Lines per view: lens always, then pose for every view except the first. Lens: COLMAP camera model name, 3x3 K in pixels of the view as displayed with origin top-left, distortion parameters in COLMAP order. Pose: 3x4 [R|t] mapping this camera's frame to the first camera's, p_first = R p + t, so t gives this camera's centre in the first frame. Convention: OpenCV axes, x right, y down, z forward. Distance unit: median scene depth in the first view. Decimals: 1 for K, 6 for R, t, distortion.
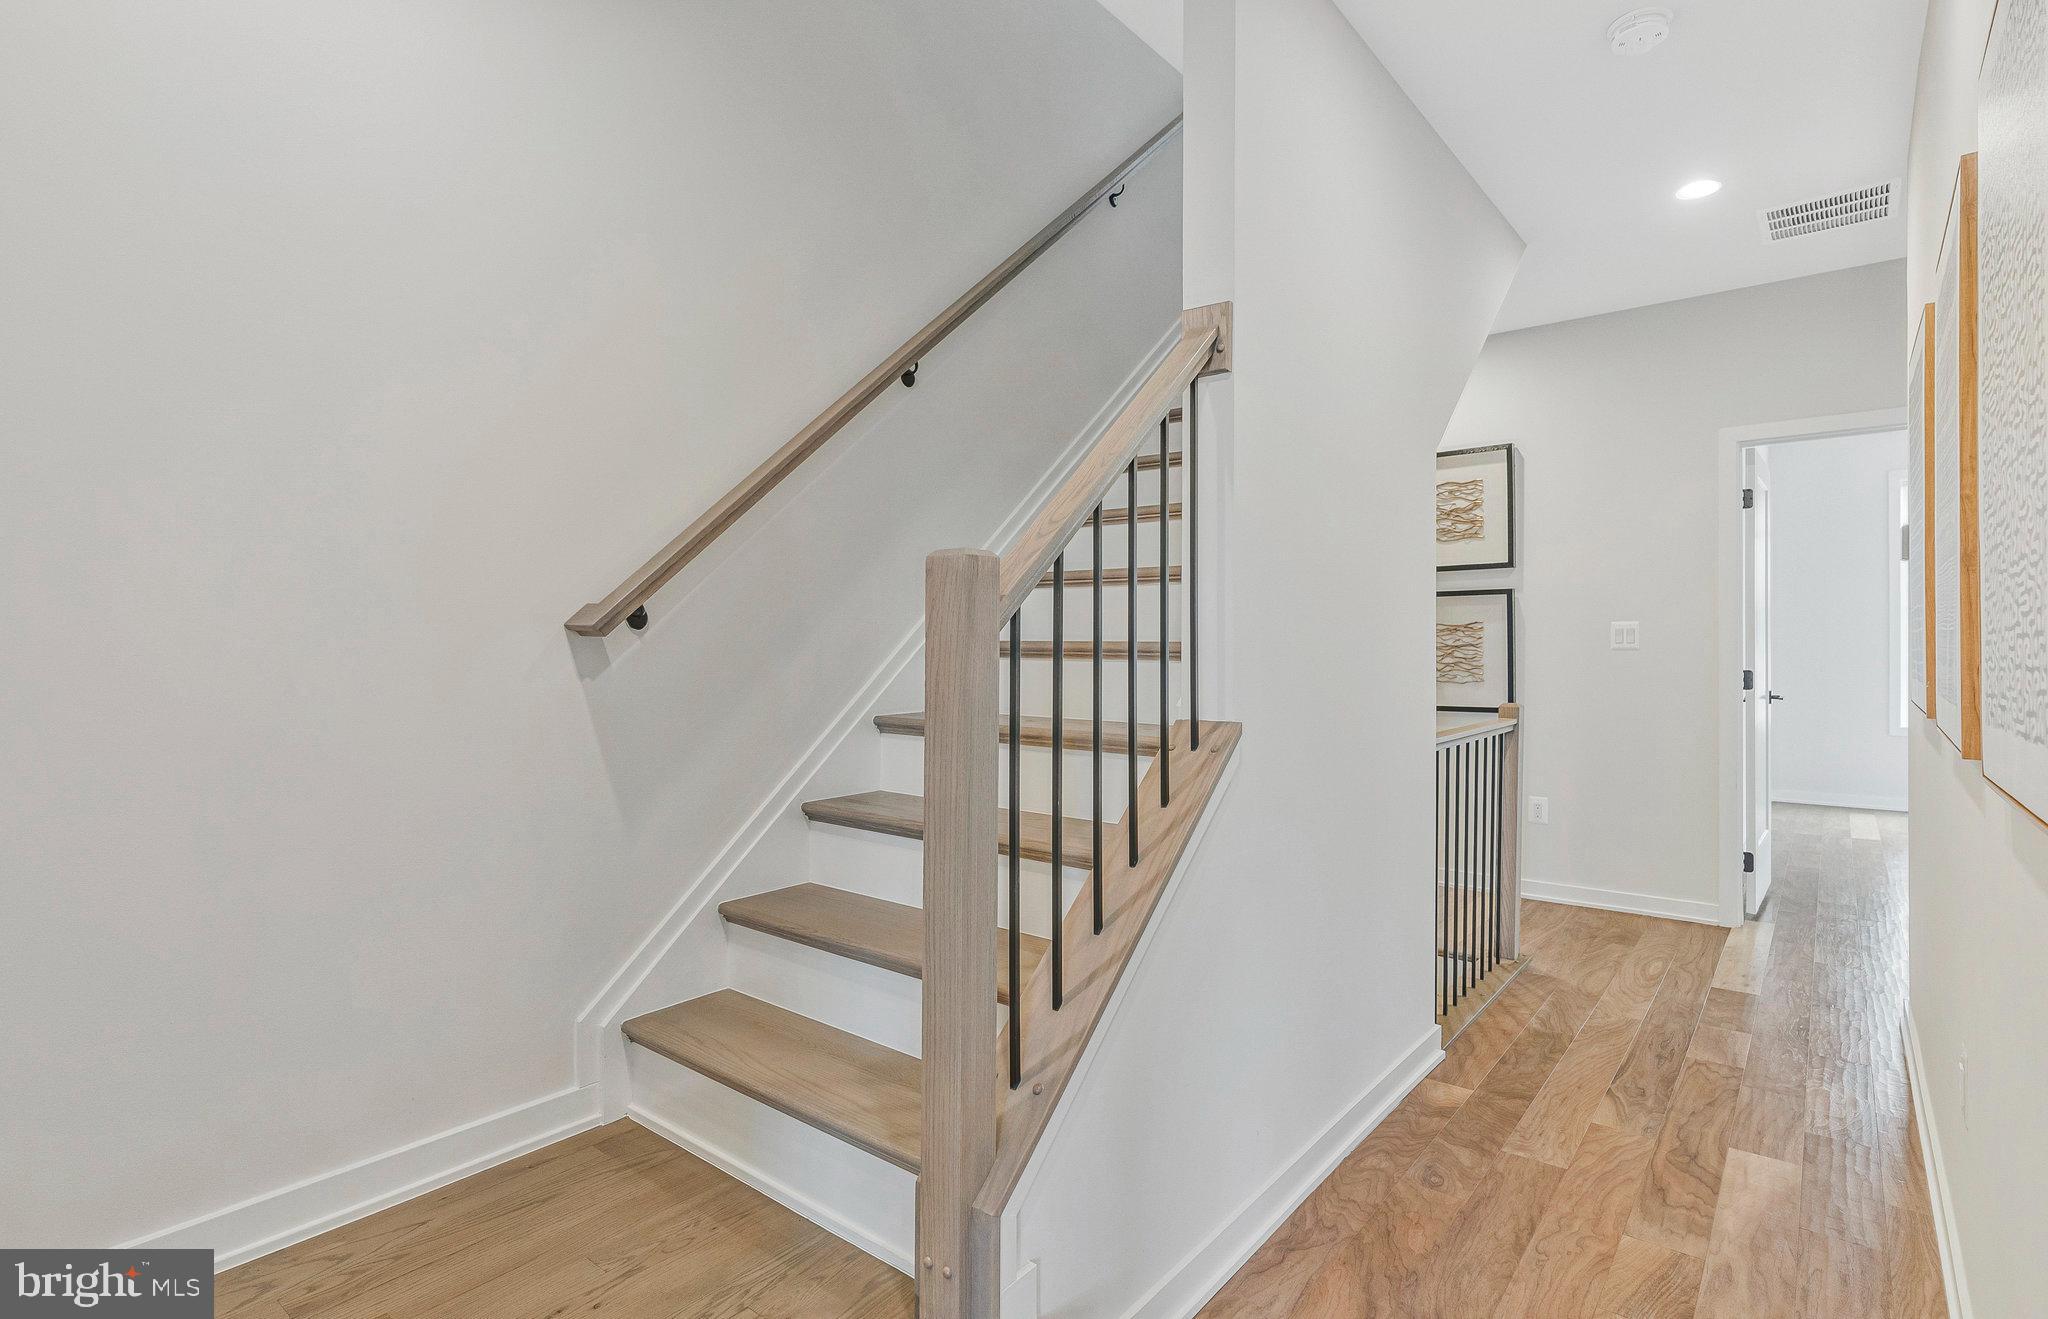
lens RADIAL K [[994.5, 0, 1024.0], [0, 994.5, 659.5], [0, 0, 1]] dist [-0.029158, -0.000766]
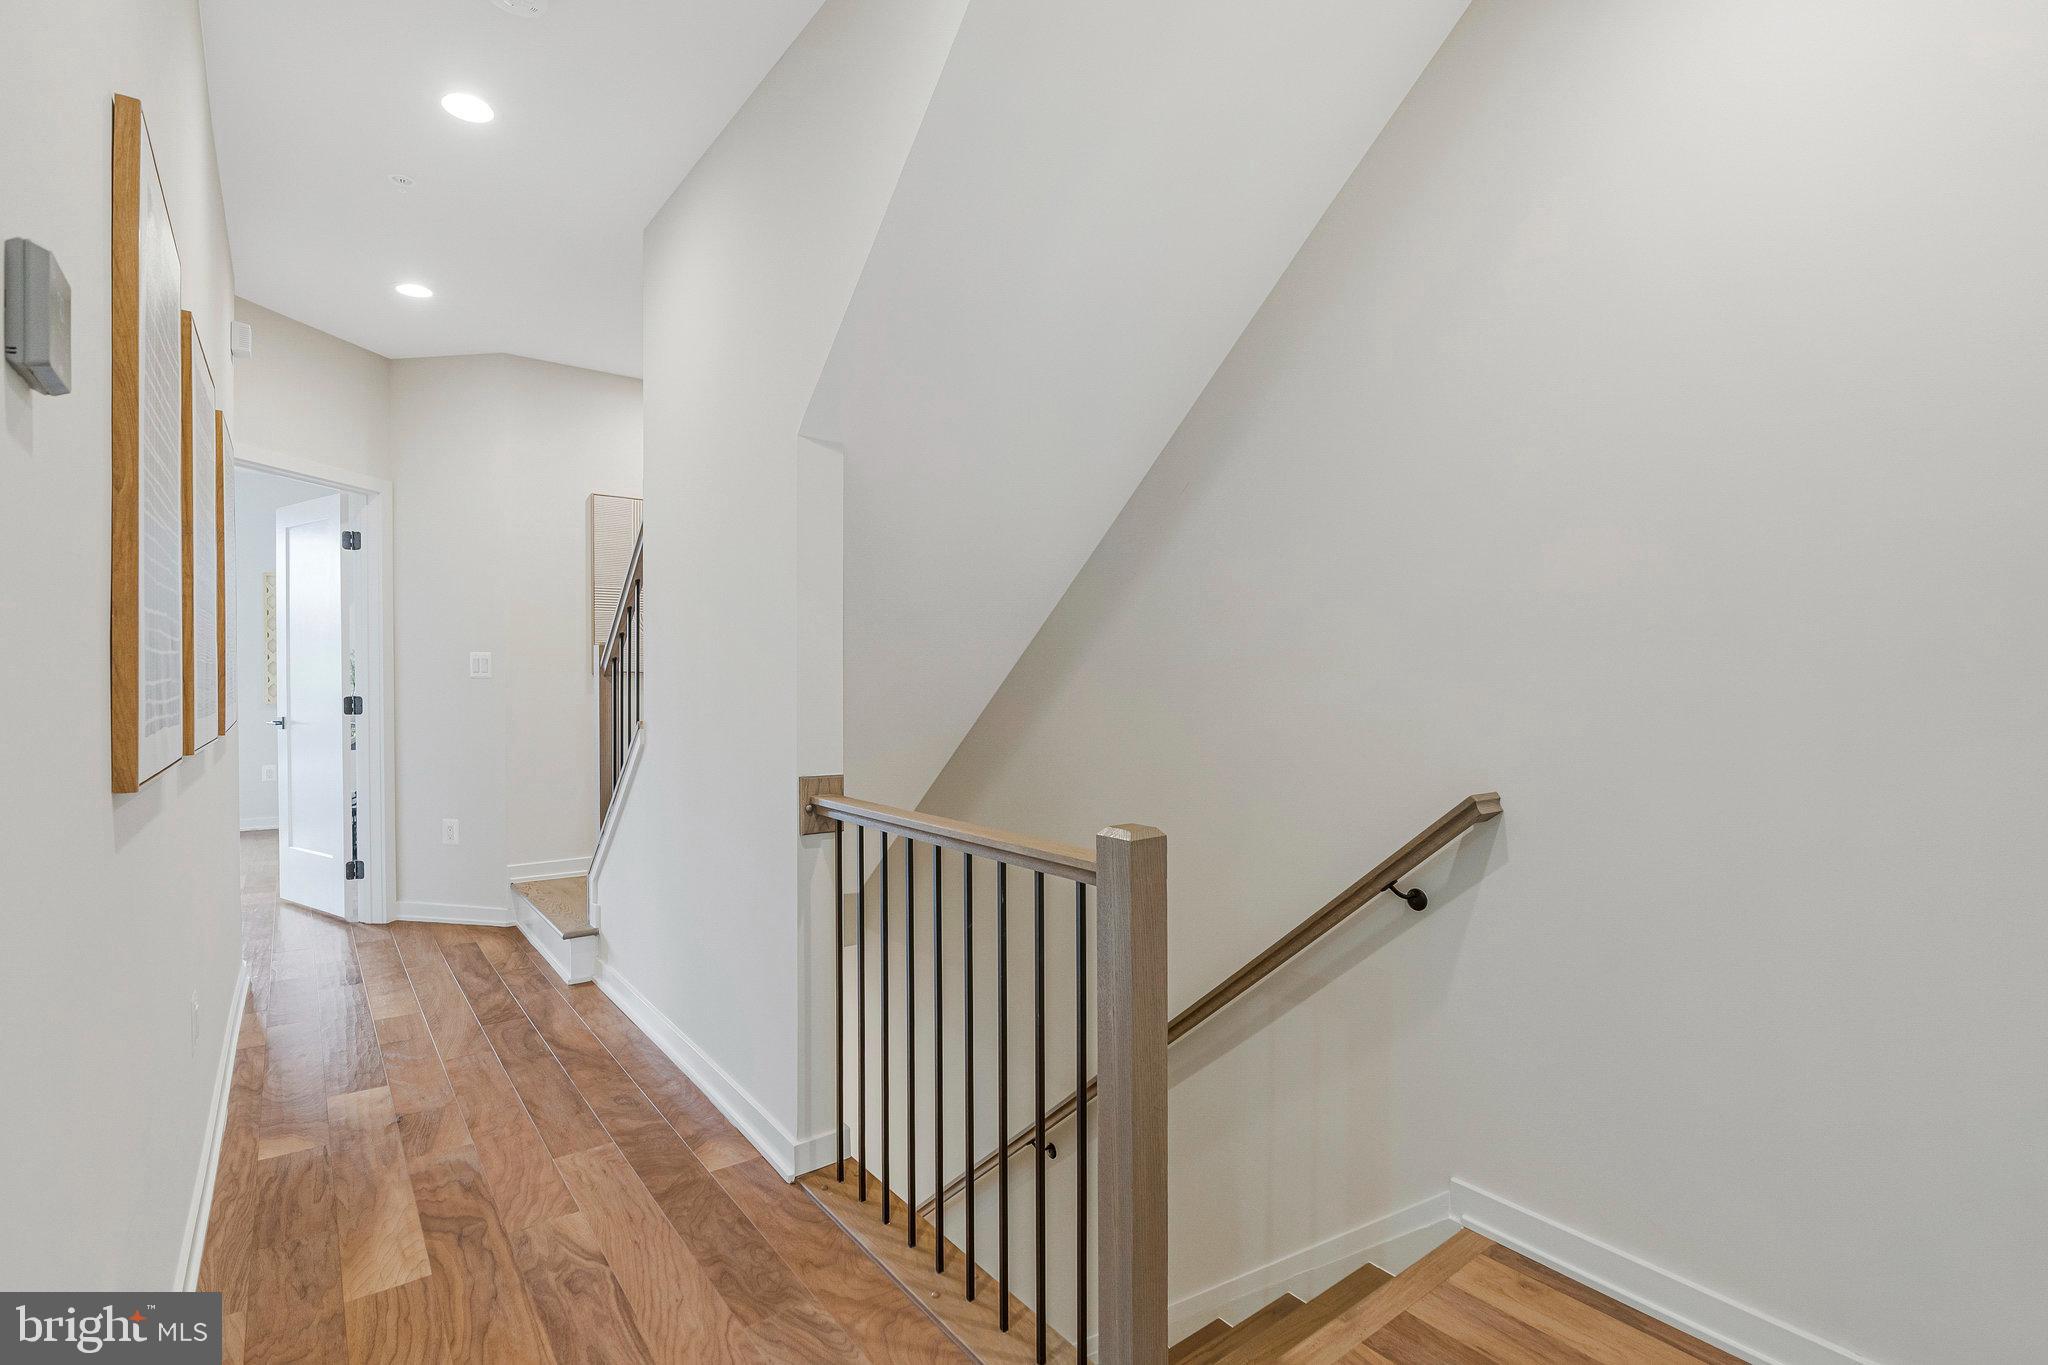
lens RADIAL K [[954.4, 0, 1024.0], [0, 954.4, 682.5], [0, 0, 1]] dist [-0.022415, 0.012588]
pose [[-0.226531, 0.003217, -0.973999, 1.411006], [-0.010991, 0.999922, 0.005859, -0.011528], [0.973942, 0.012033, -0.226478, 1.688282]]
